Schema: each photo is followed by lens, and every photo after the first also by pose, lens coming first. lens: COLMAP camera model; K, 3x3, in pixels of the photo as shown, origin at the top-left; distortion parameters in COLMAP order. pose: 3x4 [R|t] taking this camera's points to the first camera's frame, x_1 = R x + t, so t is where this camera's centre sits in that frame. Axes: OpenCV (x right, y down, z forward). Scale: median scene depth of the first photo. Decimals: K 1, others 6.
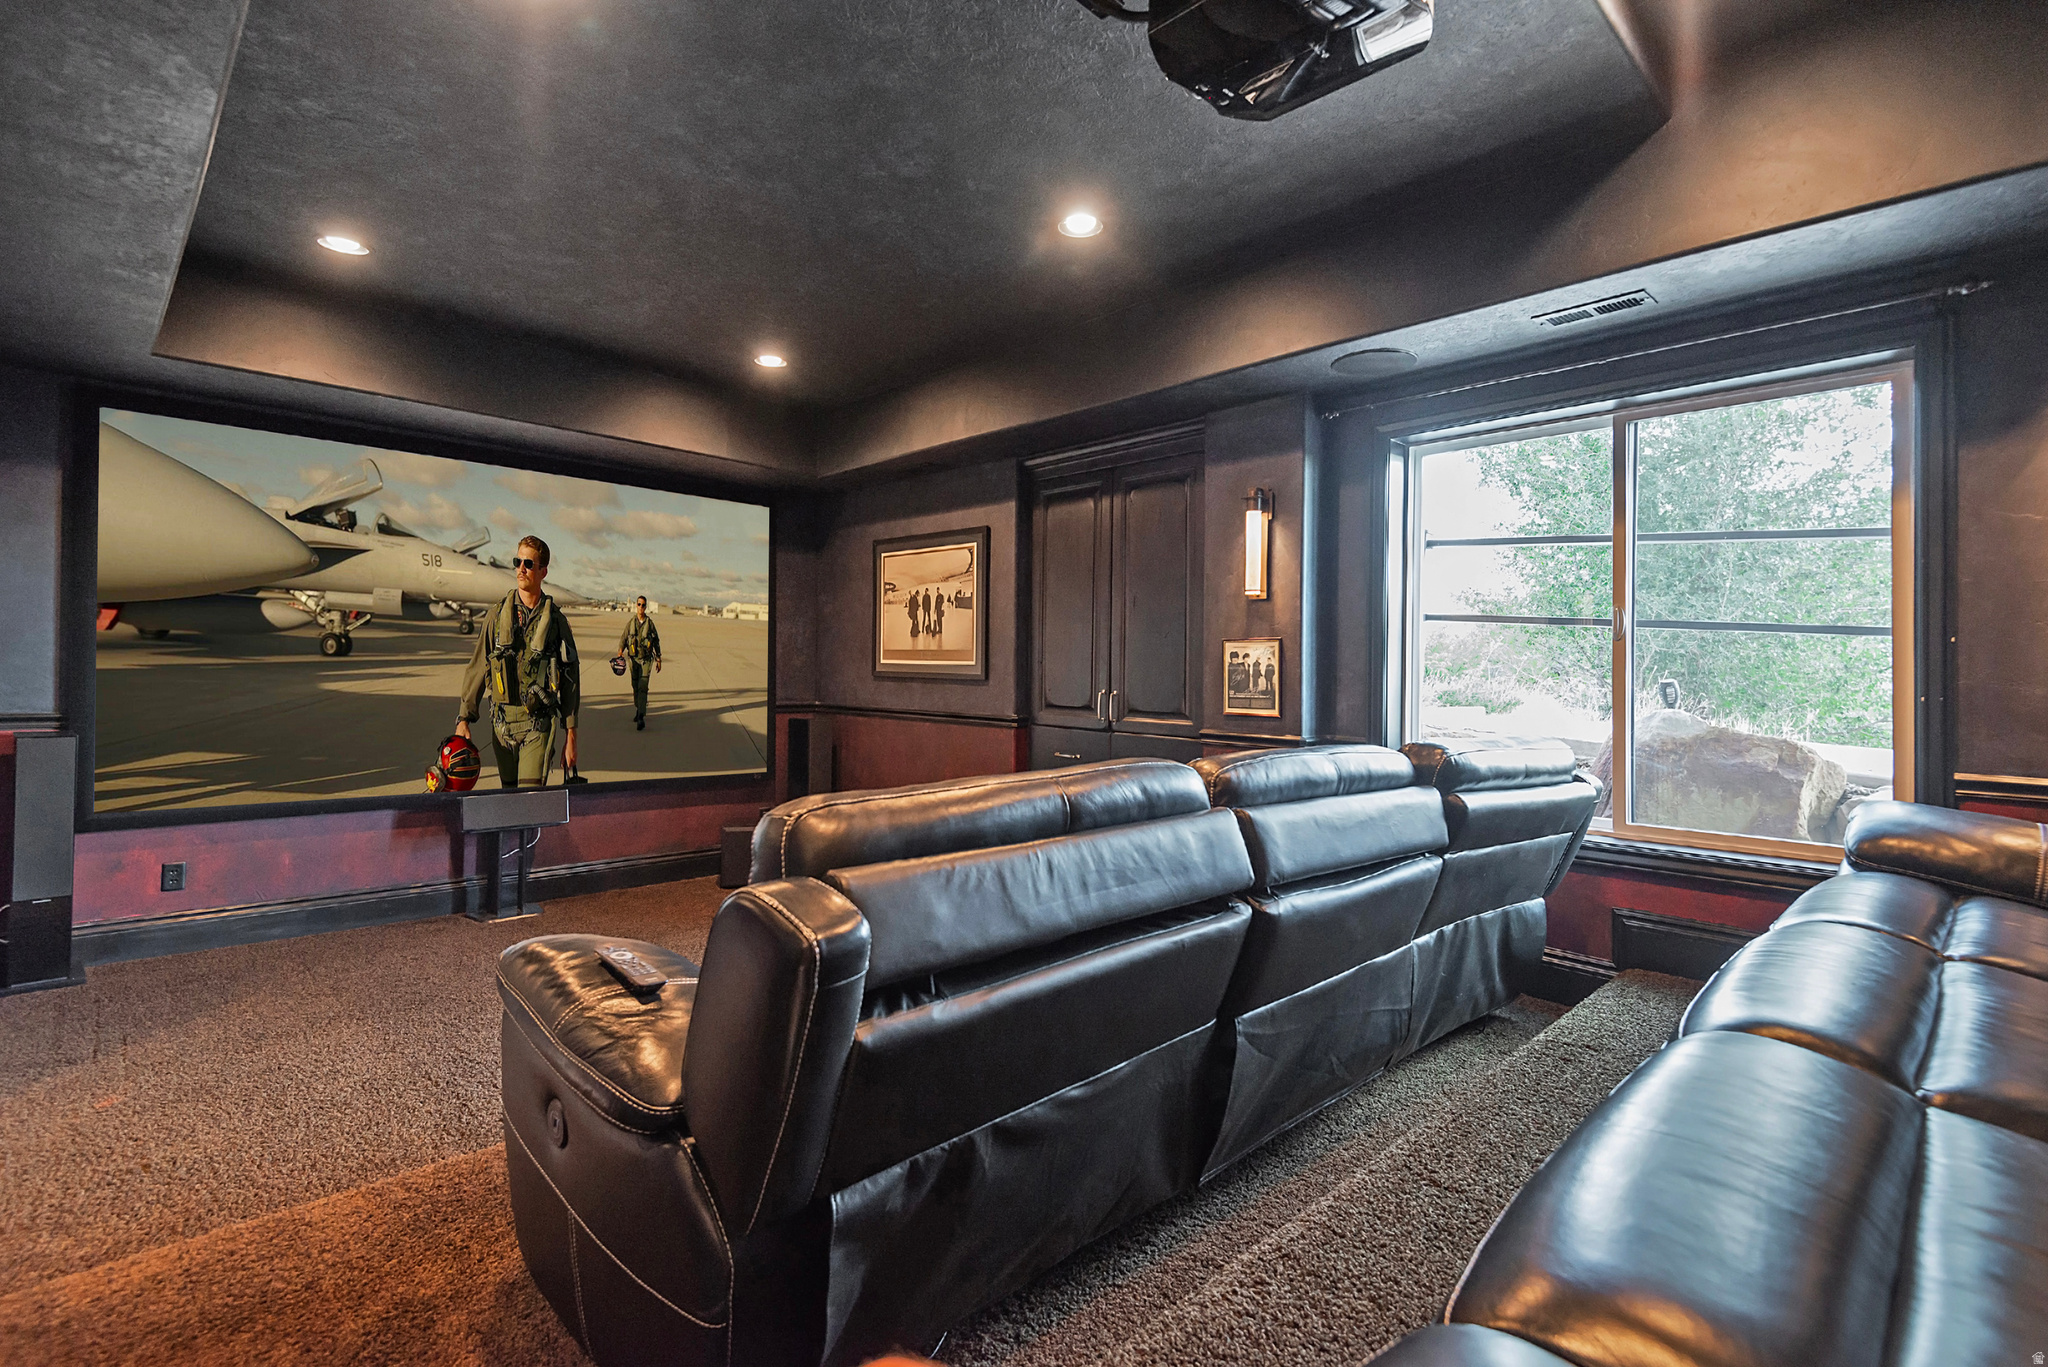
lens RADIAL K [[948.3, 0, 1024.3], [0, 948.3, 673.7], [0, 0, 1]] dist [-0.002888, -0.000487]
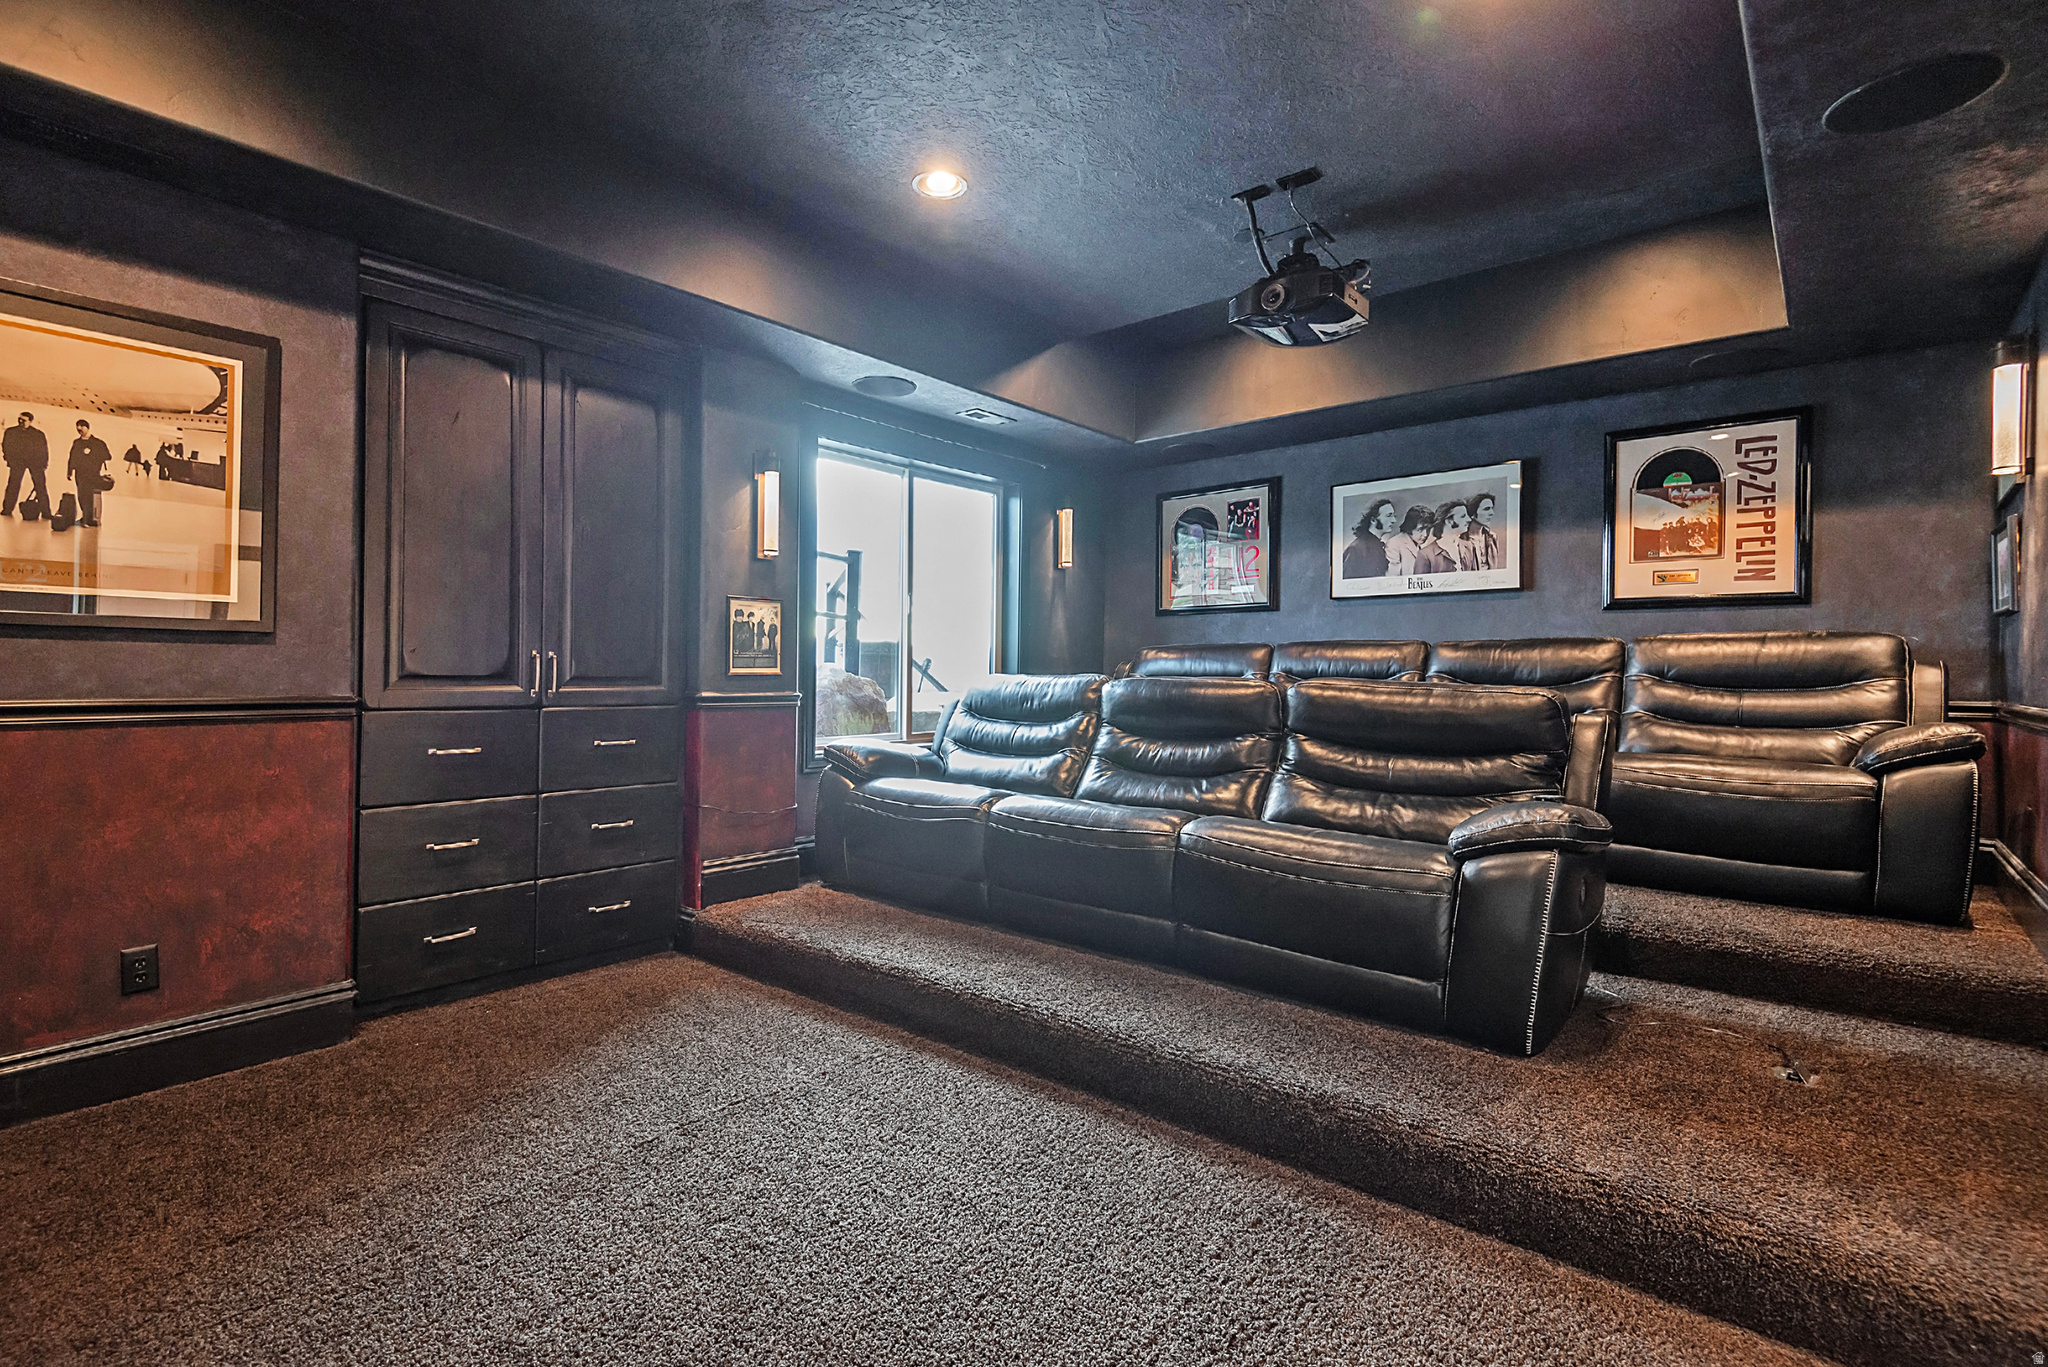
lens RADIAL K [[948.3, 0, 1023.5], [0, 948.3, 669.9], [0, 0, 1]] dist [-0.002888, -0.000487]
pose [[-0.109912, -0.019012, 0.993760, -0.768590], [-0.007178, 0.999806, 0.018334, 0.018281], [-0.993915, -0.005118, -0.110027, 0.814493]]
